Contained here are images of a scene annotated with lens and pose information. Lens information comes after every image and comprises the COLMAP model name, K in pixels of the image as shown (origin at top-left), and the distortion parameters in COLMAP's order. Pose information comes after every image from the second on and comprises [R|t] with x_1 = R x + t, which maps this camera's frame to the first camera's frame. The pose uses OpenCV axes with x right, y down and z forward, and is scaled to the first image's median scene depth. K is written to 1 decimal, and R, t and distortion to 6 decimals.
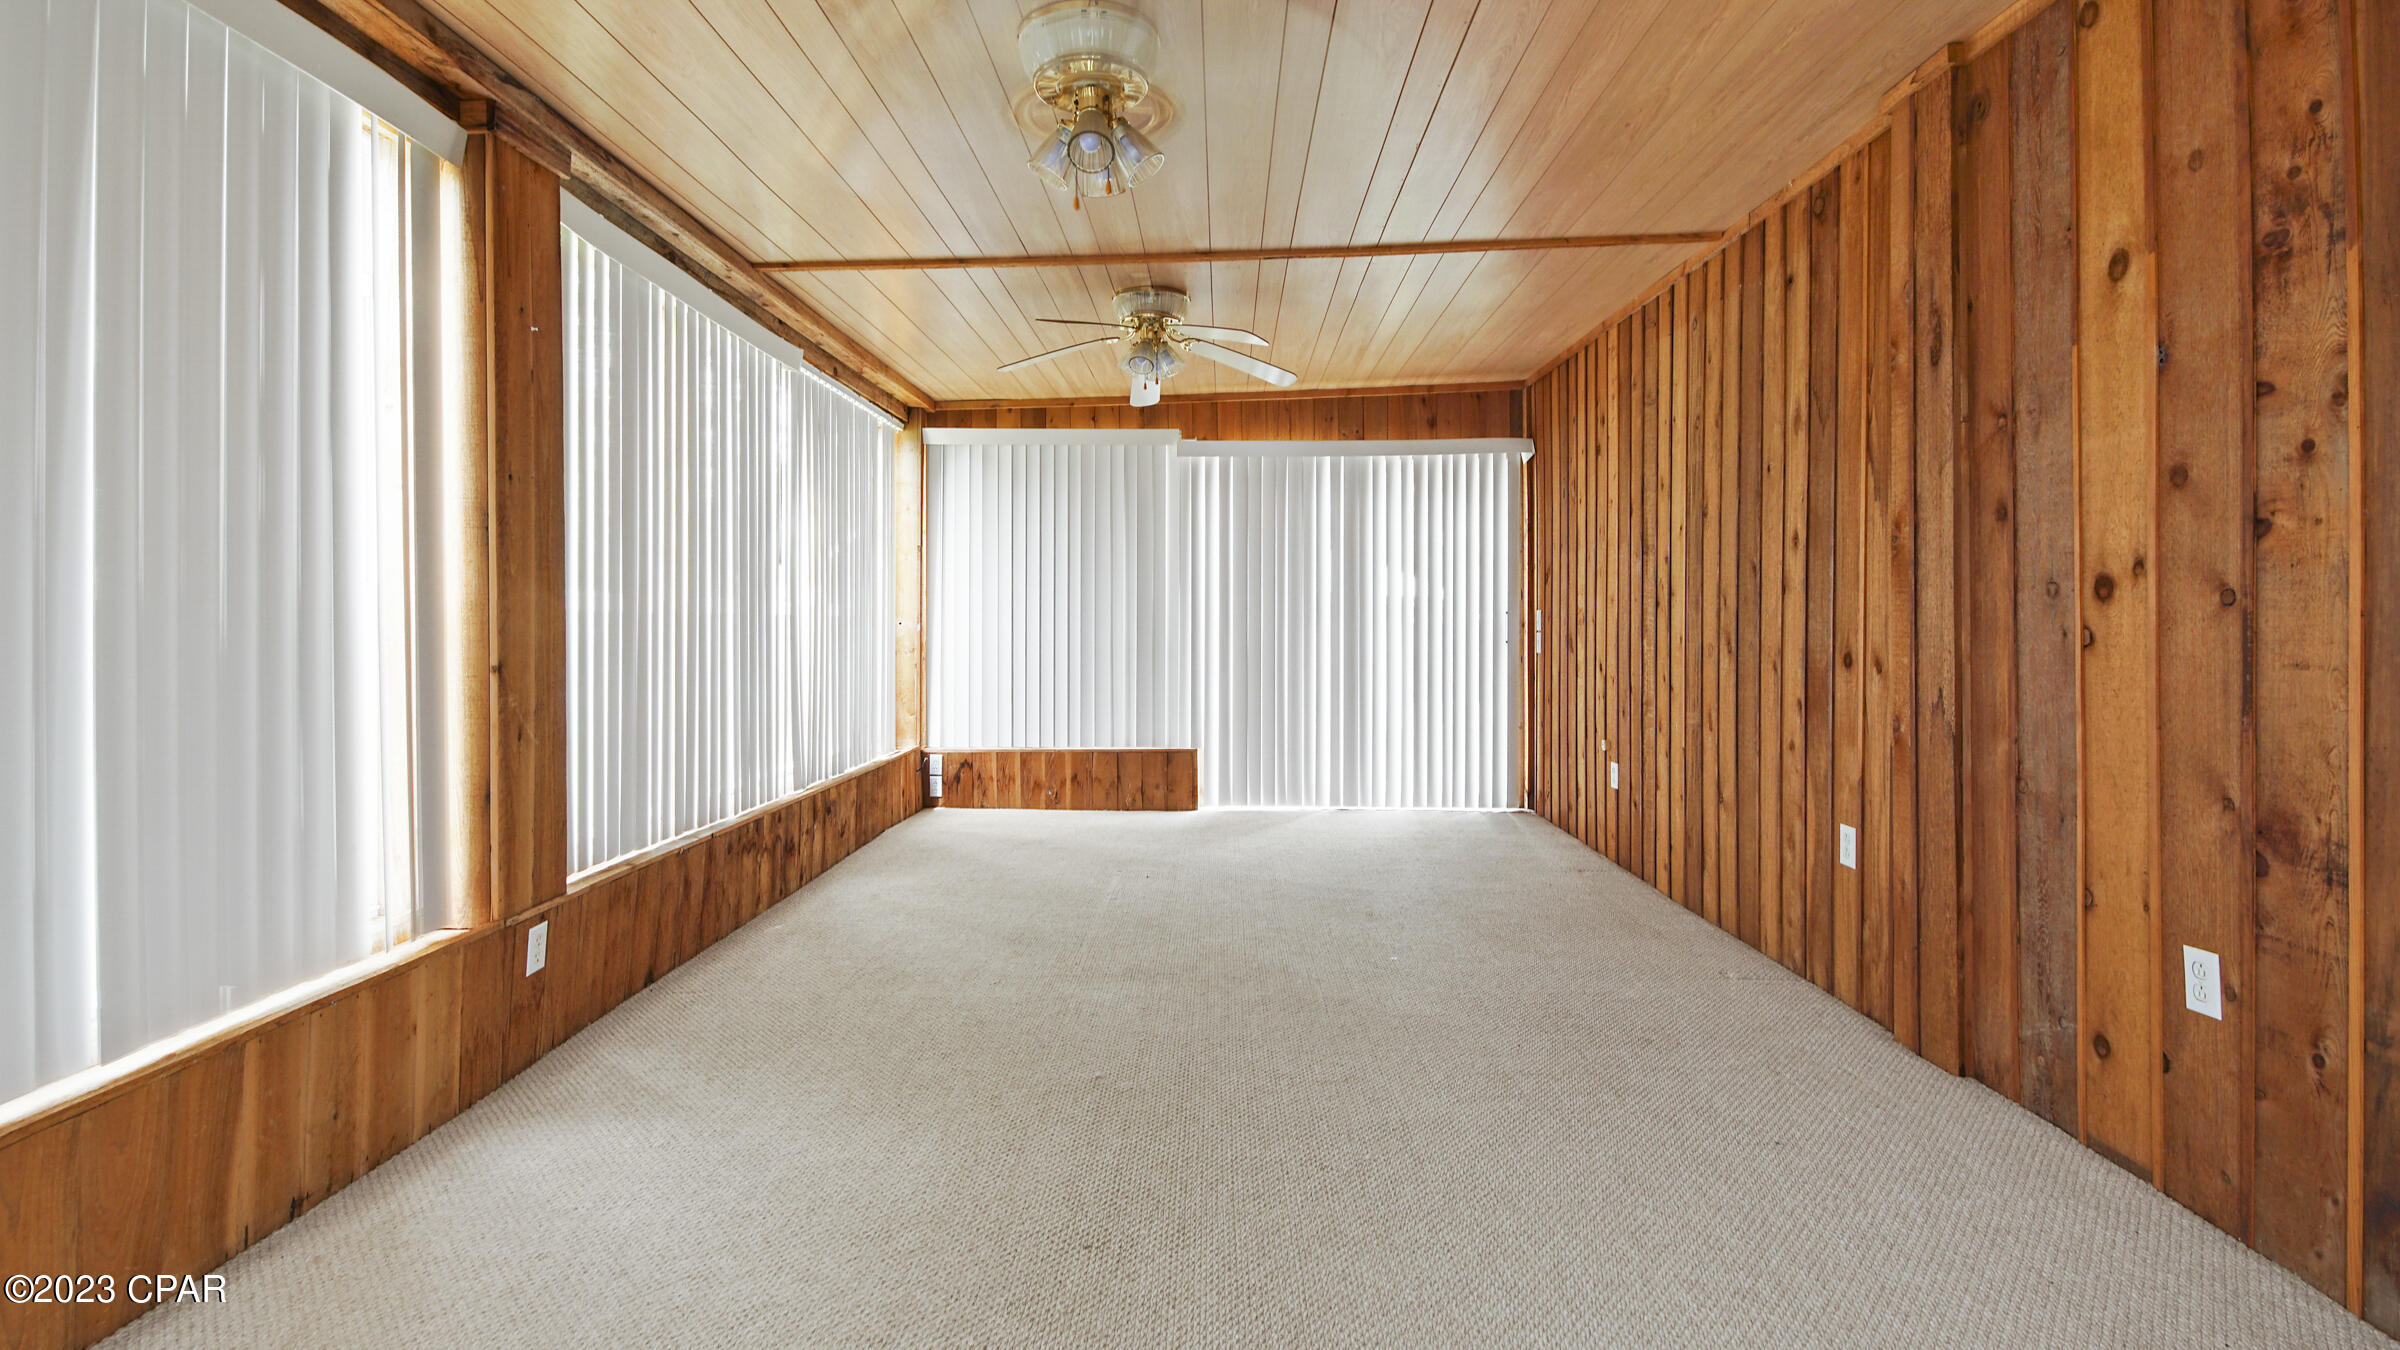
lens RADIAL K [[1092.8, 0, 1212.4], [0, 1092.8, 684.8], [0, 0, 1]] dist [0.039160, -0.027945]
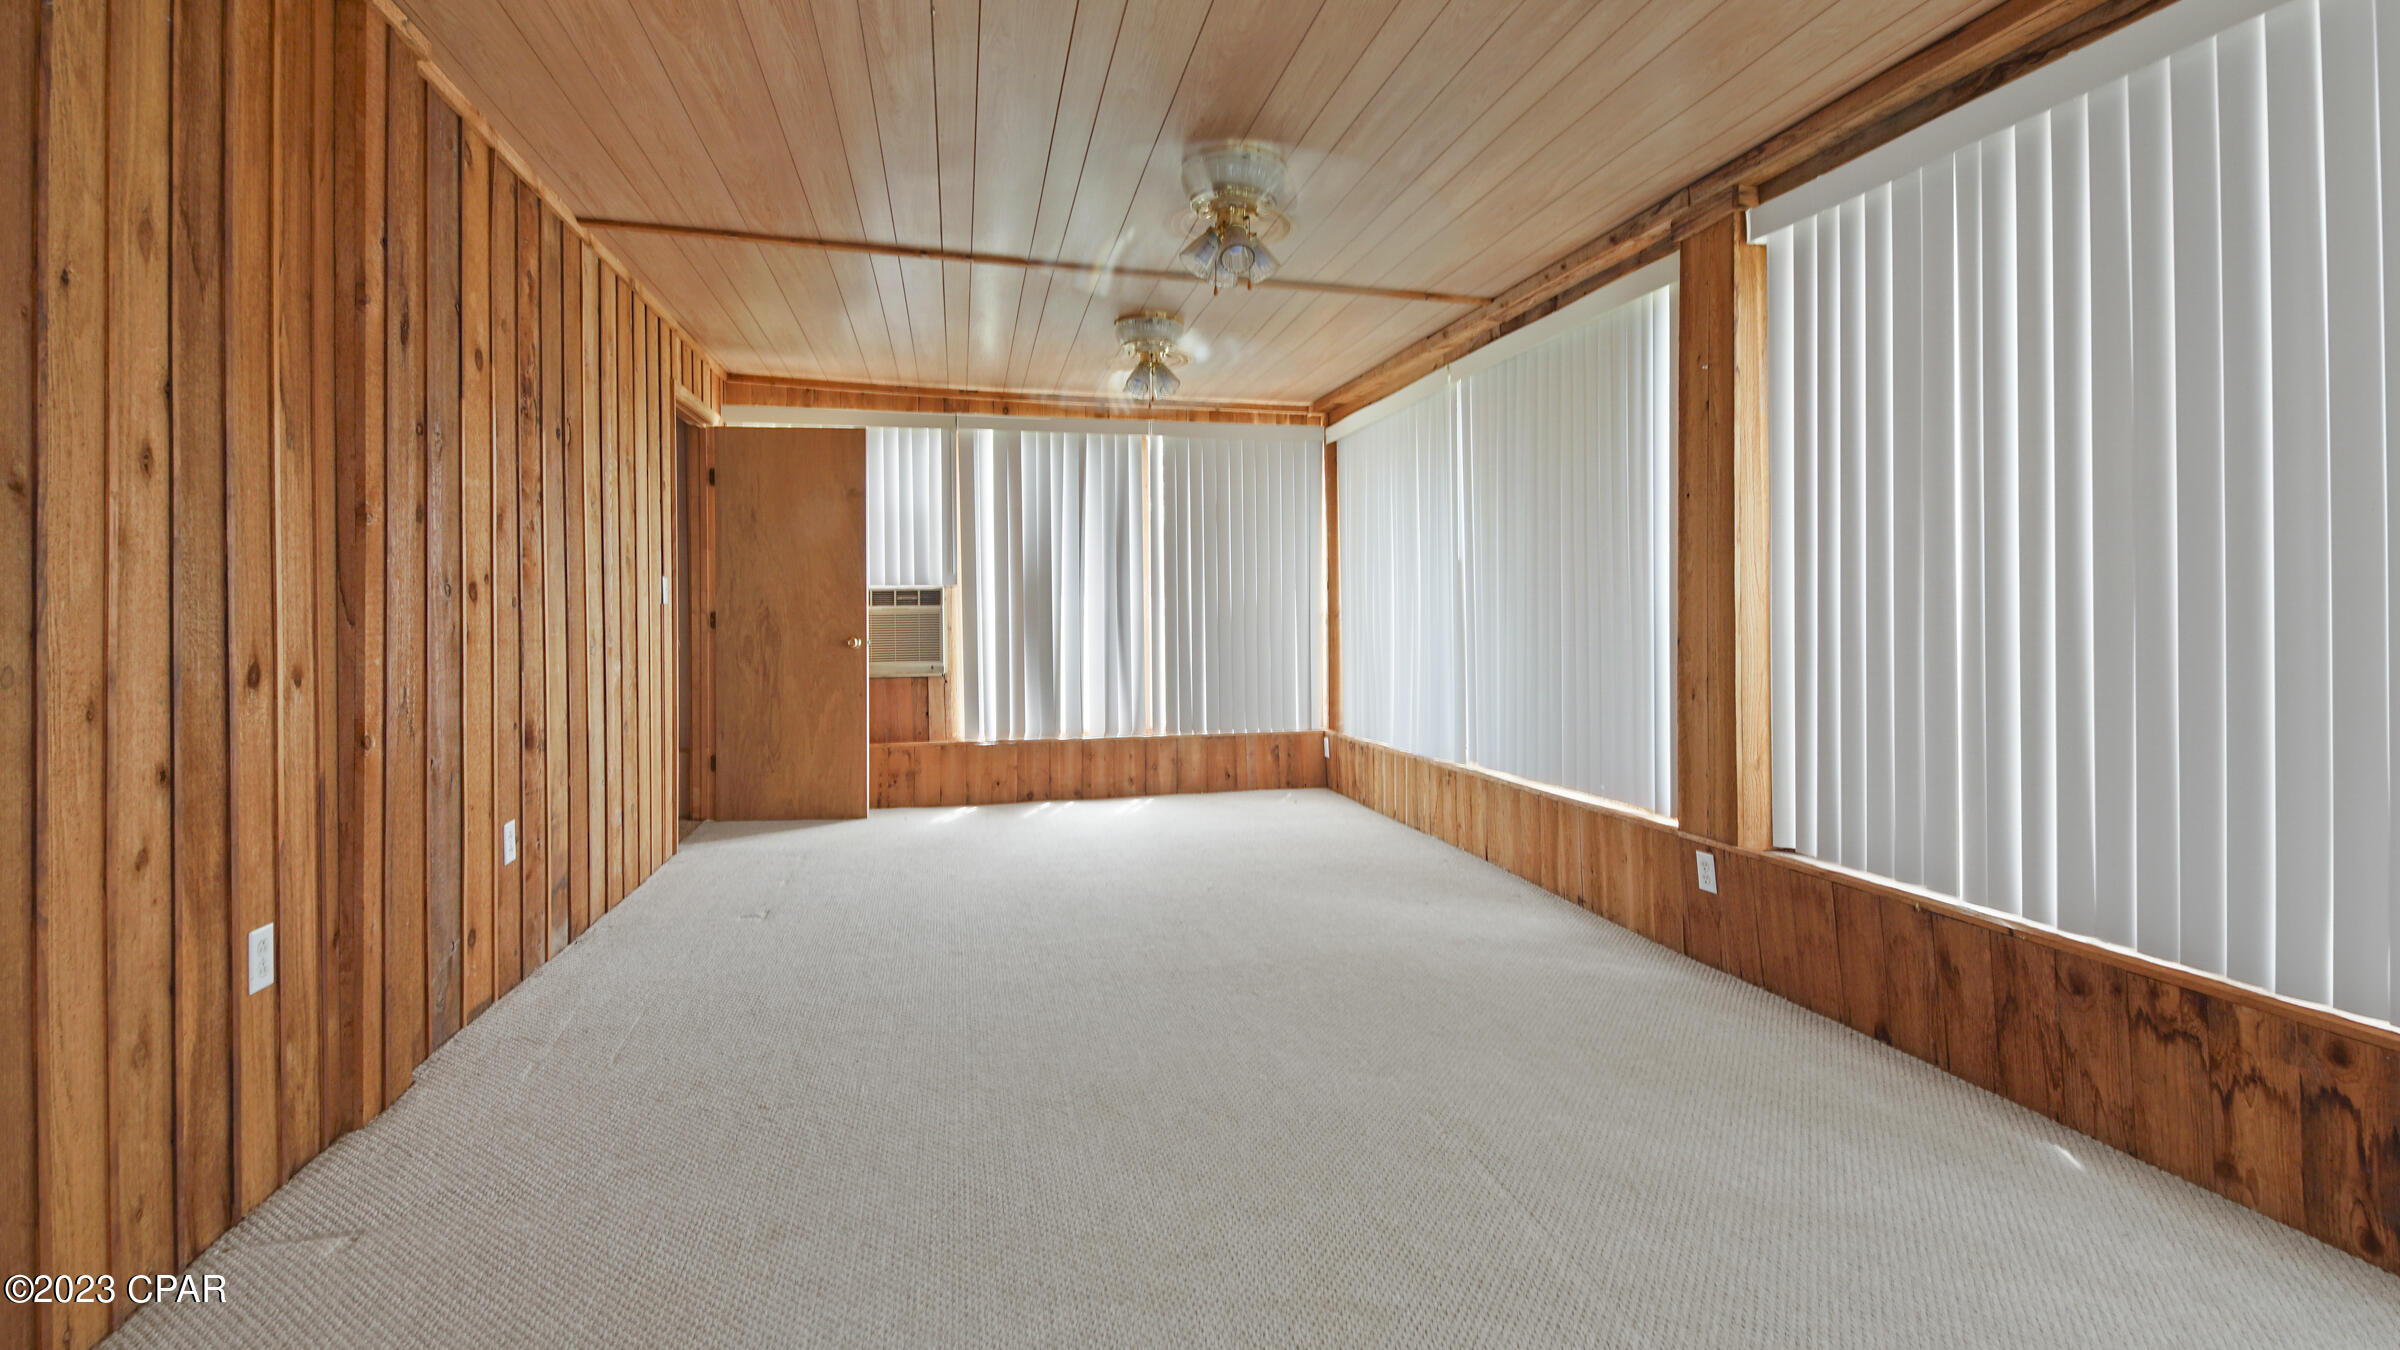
lens RADIAL K [[1092.8, 0, 1212.4], [0, 1092.8, 684.8], [0, 0, 1]] dist [0.039160, -0.027945]
pose [[-0.973581, 0.023289, -0.227151, 0.164220], [-0.004316, 0.992731, 0.120281, -0.093803], [0.228301, 0.118084, -0.966403, 1.691172]]
